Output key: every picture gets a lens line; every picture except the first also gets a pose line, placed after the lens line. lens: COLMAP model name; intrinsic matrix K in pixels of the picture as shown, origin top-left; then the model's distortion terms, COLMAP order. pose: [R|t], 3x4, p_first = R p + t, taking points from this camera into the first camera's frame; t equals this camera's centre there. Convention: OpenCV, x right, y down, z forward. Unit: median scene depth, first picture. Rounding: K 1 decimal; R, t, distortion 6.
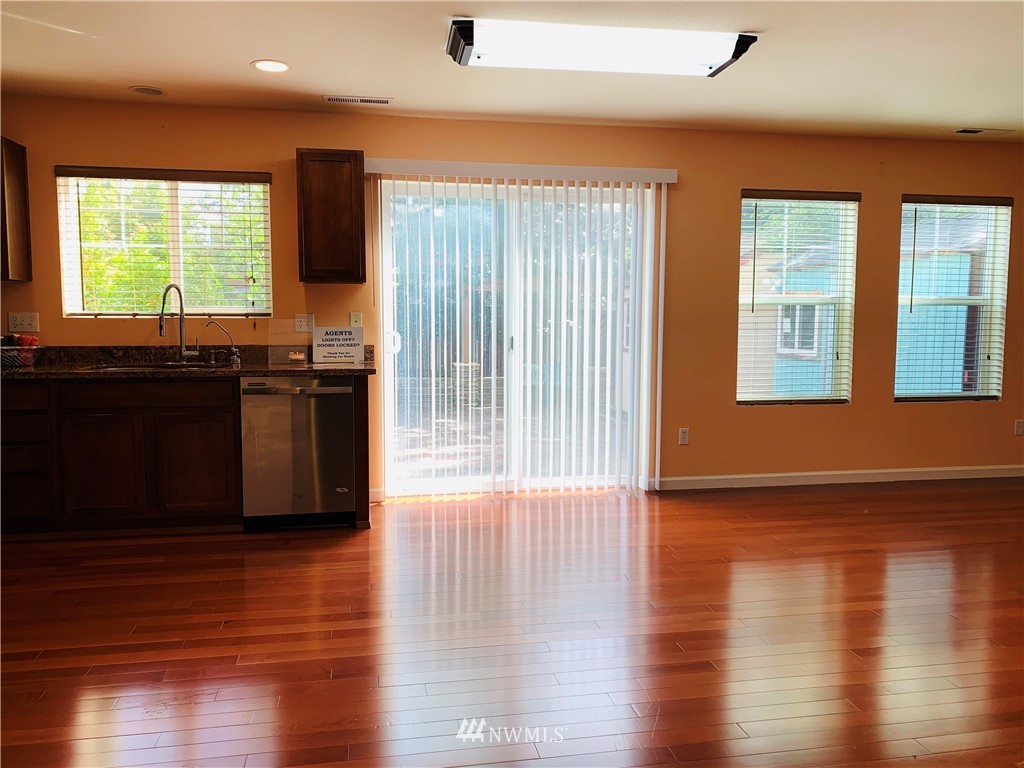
lens RADIAL K [[801.4, 0, 516.0], [0, 801.4, 378.3], [0, 0, 1]] dist [0.033716, -0.024366]
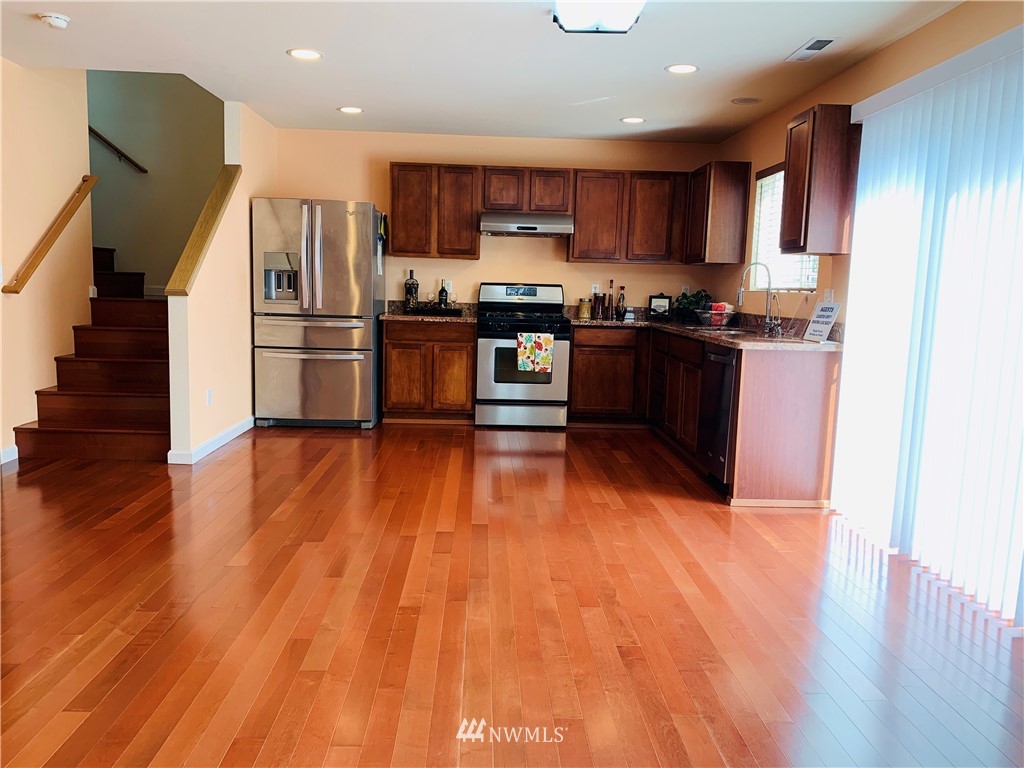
lens RADIAL K [[801.4, 0, 526.6], [0, 801.4, 398.4], [0, 0, 1]] dist [0.033716, -0.024366]
pose [[-0.140372, 0.129980, -0.981530, 1.101141], [-0.121453, 0.981598, 0.147358, -0.076736], [0.982621, 0.139894, -0.122003, 1.190597]]
